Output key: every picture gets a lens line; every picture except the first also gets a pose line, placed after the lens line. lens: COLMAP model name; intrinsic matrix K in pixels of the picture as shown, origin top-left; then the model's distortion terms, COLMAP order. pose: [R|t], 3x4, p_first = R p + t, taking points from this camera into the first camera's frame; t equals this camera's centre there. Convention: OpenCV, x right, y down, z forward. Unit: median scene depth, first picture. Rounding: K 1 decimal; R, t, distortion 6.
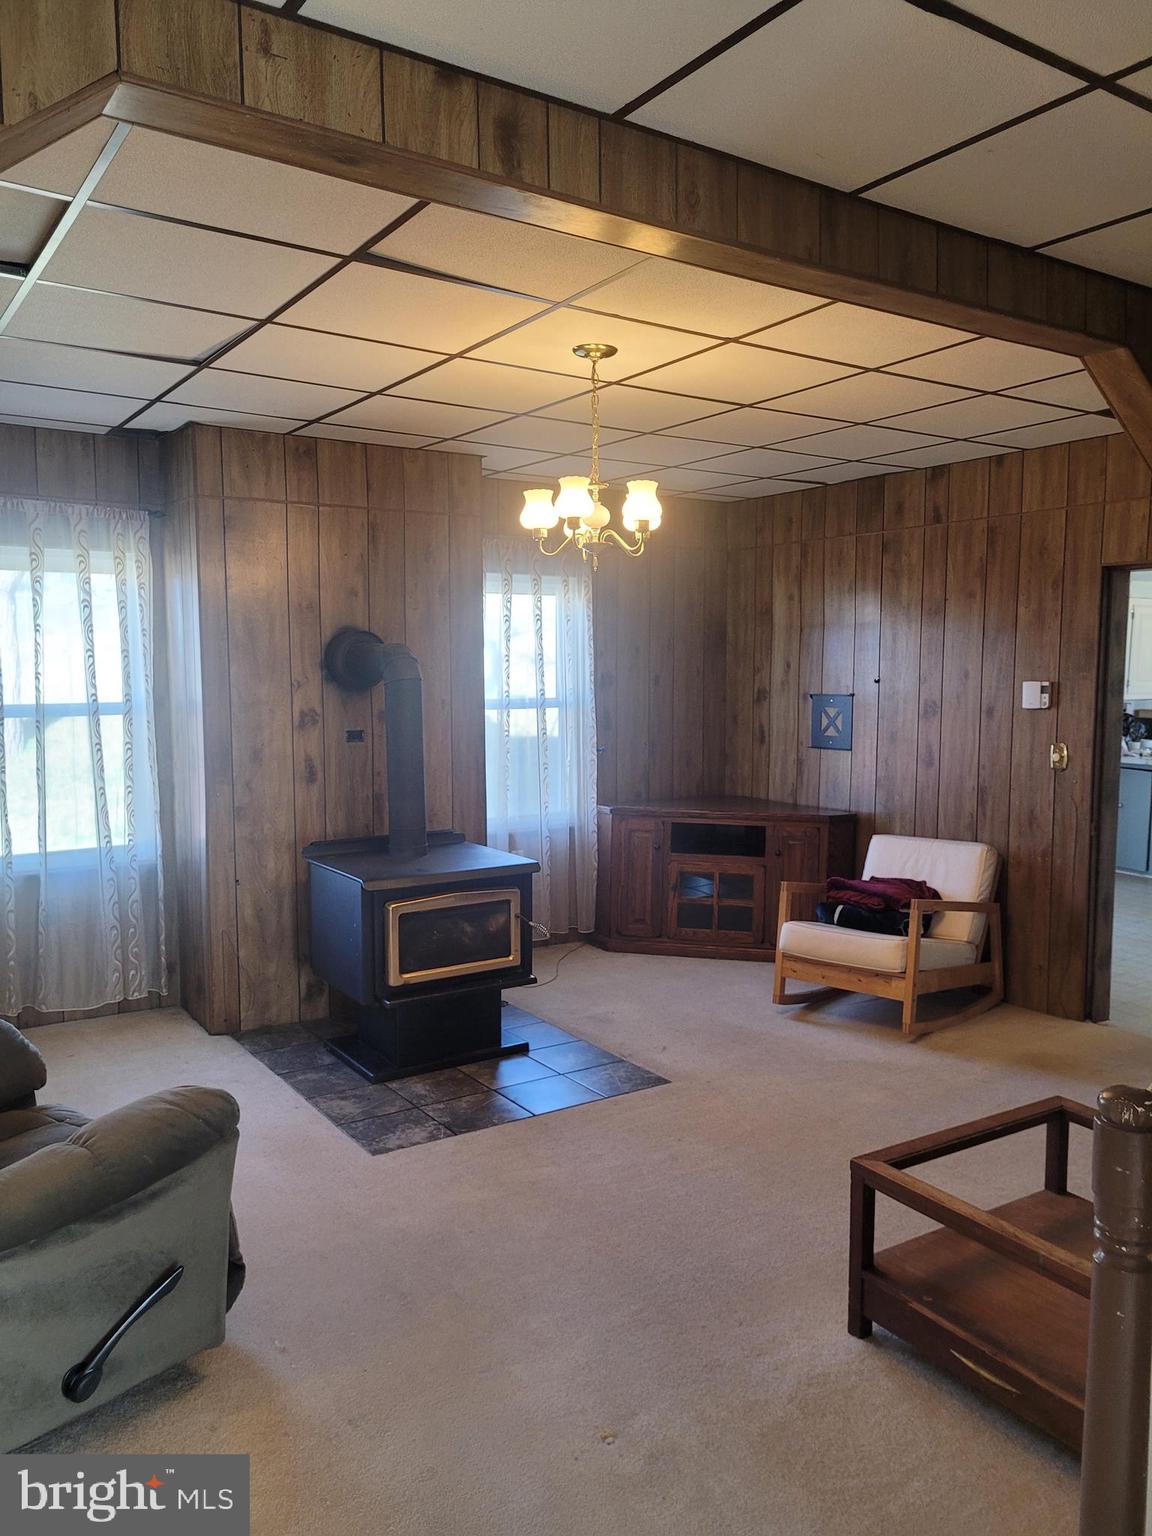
lens RADIAL K [[1165.0, 0, 577.3], [0, 1165.0, 769.7], [0, 0, 1]] dist [0.052256, -0.045366]
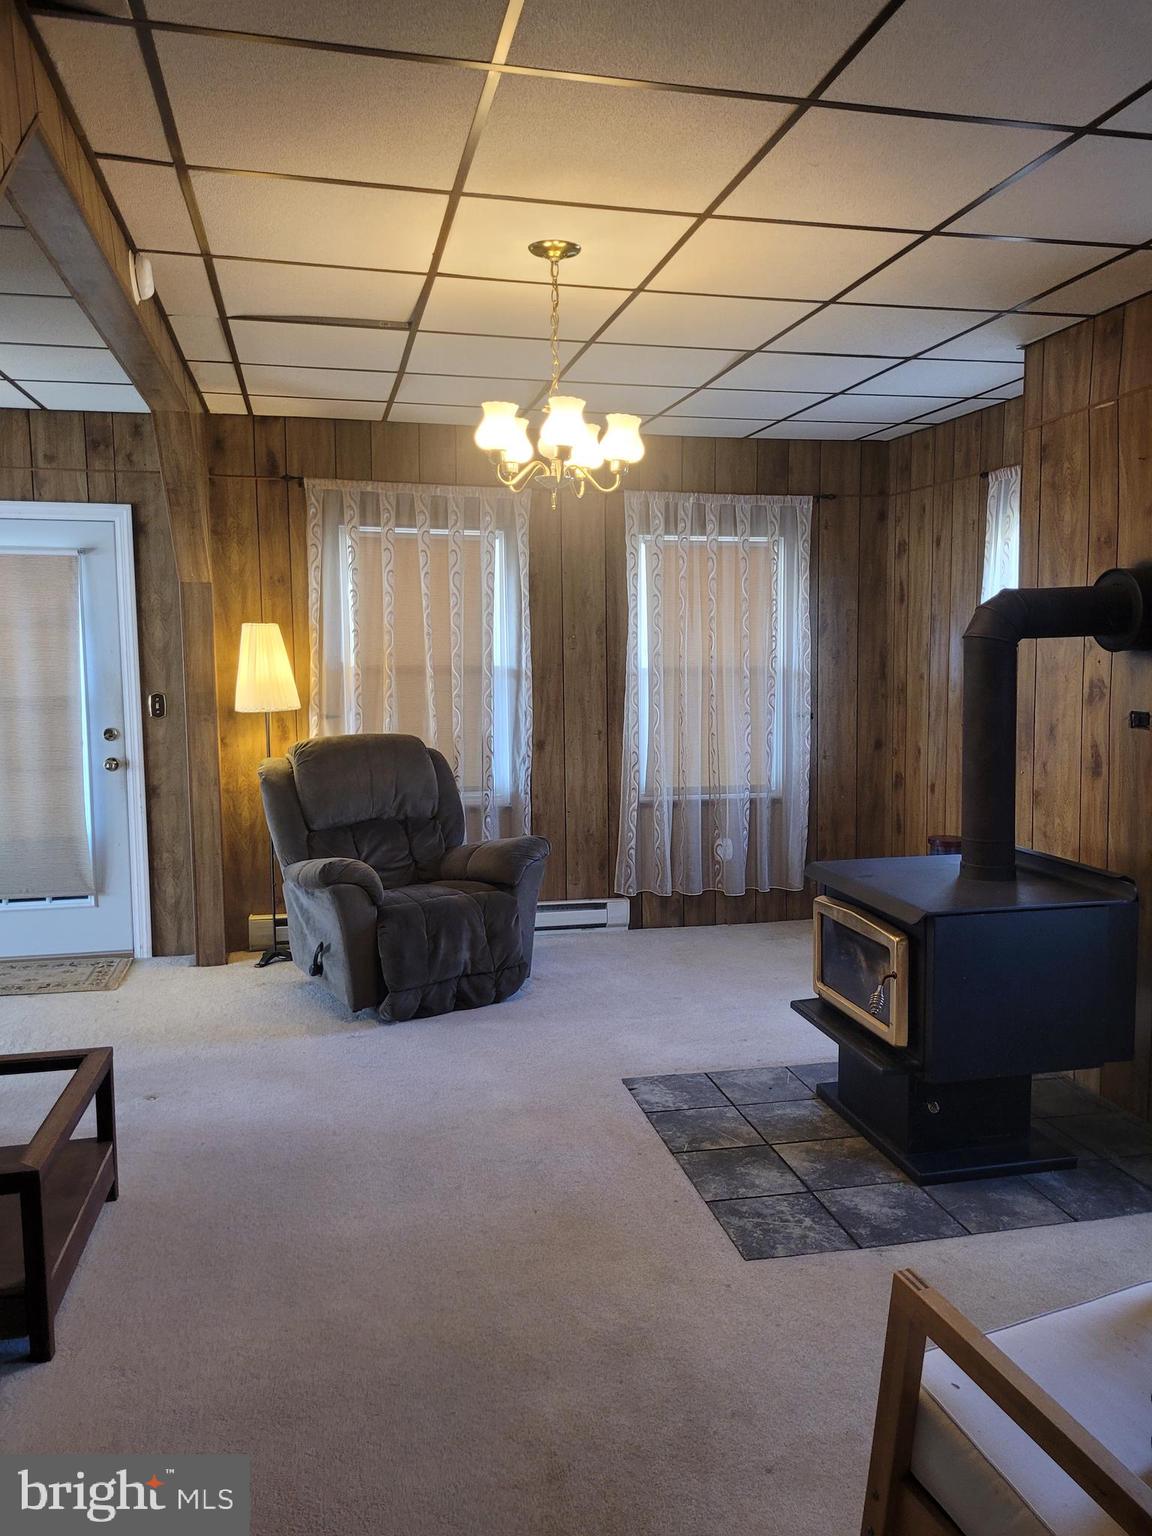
lens RADIAL K [[1165.0, 0, 578.0], [0, 1165.0, 765.9], [0, 0, 1]] dist [0.052256, -0.045366]
pose [[-0.352764, 0.100753, -0.930272, 0.651136], [-0.080381, 0.987248, 0.137405, -0.080019], [0.932253, 0.123248, -0.340167, 1.037332]]
